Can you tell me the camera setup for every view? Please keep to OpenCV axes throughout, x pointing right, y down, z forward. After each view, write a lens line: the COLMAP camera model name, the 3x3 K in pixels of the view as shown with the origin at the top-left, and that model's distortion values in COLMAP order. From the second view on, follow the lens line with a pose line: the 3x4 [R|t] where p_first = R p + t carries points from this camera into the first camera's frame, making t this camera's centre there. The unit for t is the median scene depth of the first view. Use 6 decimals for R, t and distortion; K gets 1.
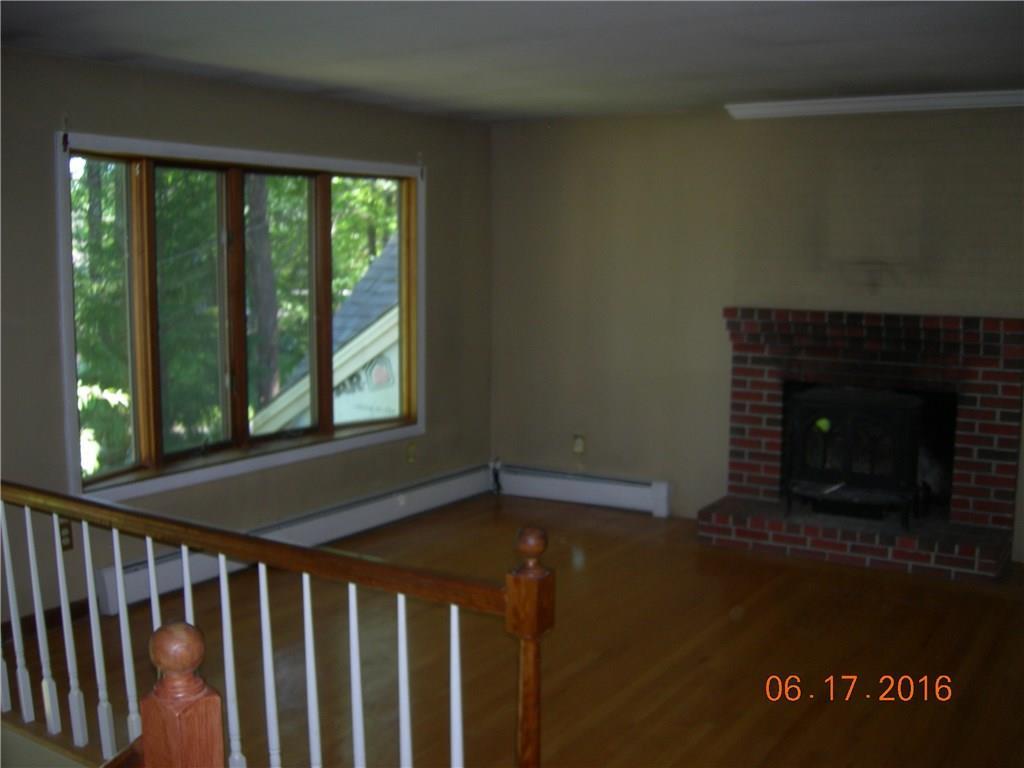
lens RADIAL K [[1095.0, 0, 512.0], [0, 1095.0, 384.0], [0, 0, 1]] dist [-0.116001, -0.019259]
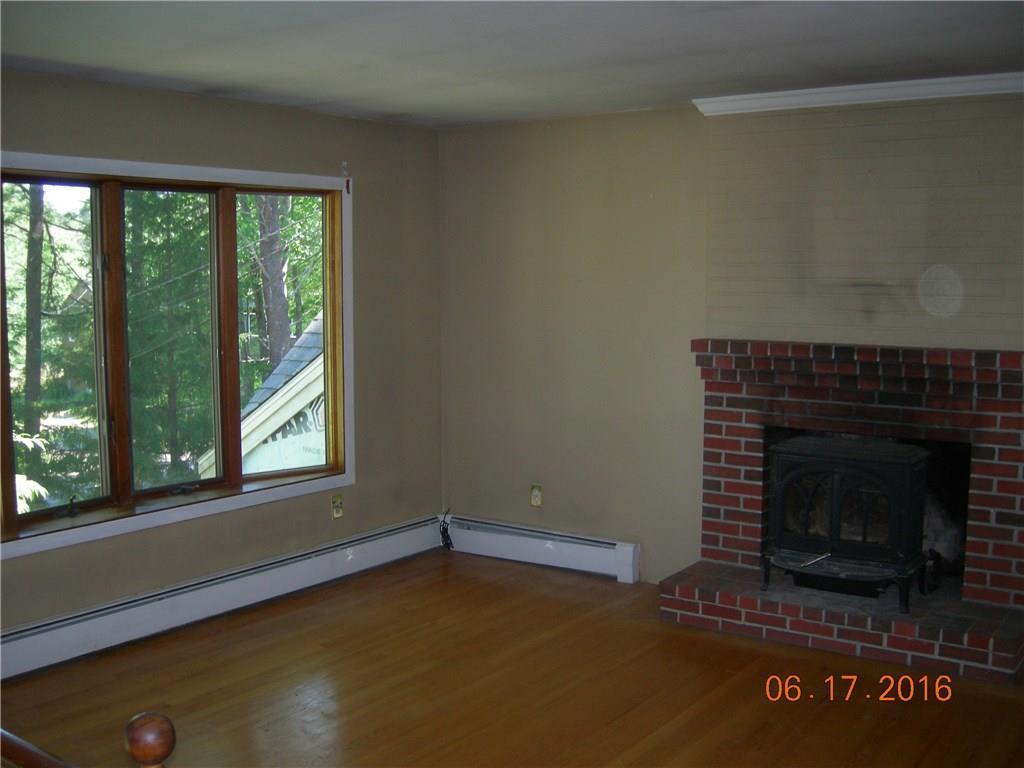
lens RADIAL K [[1085.6, 0, 512.0], [0, 1085.6, 384.0], [0, 0, 1]] dist [-0.130098, 0.016659]
pose [[0.998261, -0.001086, -0.058935, 0.105456], [-0.000080, 0.999804, -0.019780, -0.019310], [0.058945, 0.019751, 0.998066, 0.159528]]
